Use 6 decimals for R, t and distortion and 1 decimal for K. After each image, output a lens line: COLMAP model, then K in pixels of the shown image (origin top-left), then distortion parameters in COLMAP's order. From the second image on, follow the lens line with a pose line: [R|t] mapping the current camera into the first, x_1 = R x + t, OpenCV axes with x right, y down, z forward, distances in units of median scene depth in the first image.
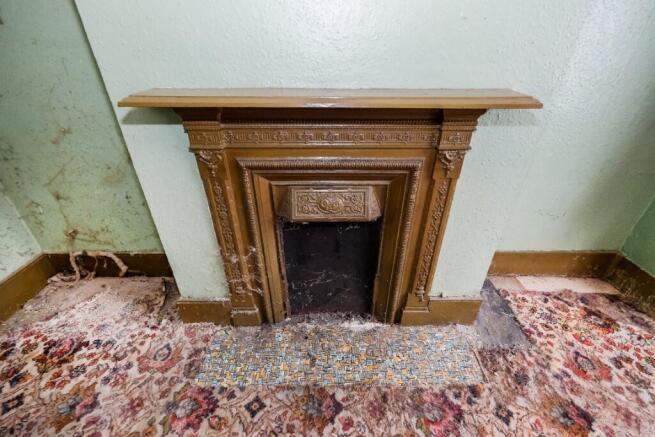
lens RADIAL K [[283.1, 0, 329.5], [0, 283.1, 216.2], [0, 0, 1]] dist [-0.000323, 0.000167]
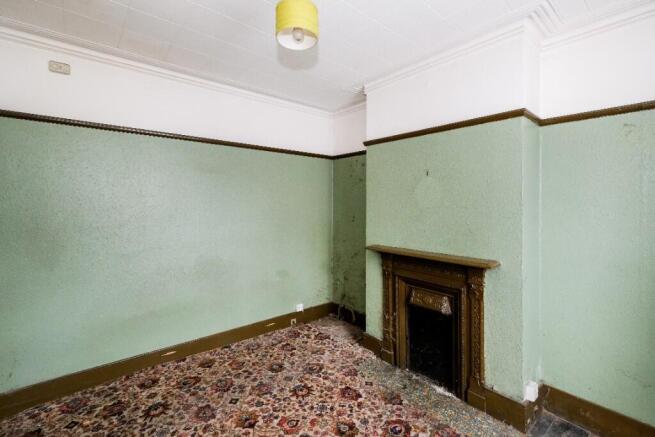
lens RADIAL K [[301.1, 0, 328.5], [0, 301.1, 213.9], [0, 0, 1]] dist [-0.000743, 0.000001]
pose [[0.624911, 0.024405, -0.780315, 1.119678], [-0.388321, 0.876812, -0.283562, 0.274580], [0.677269, 0.480214, 0.557406, -0.941800]]
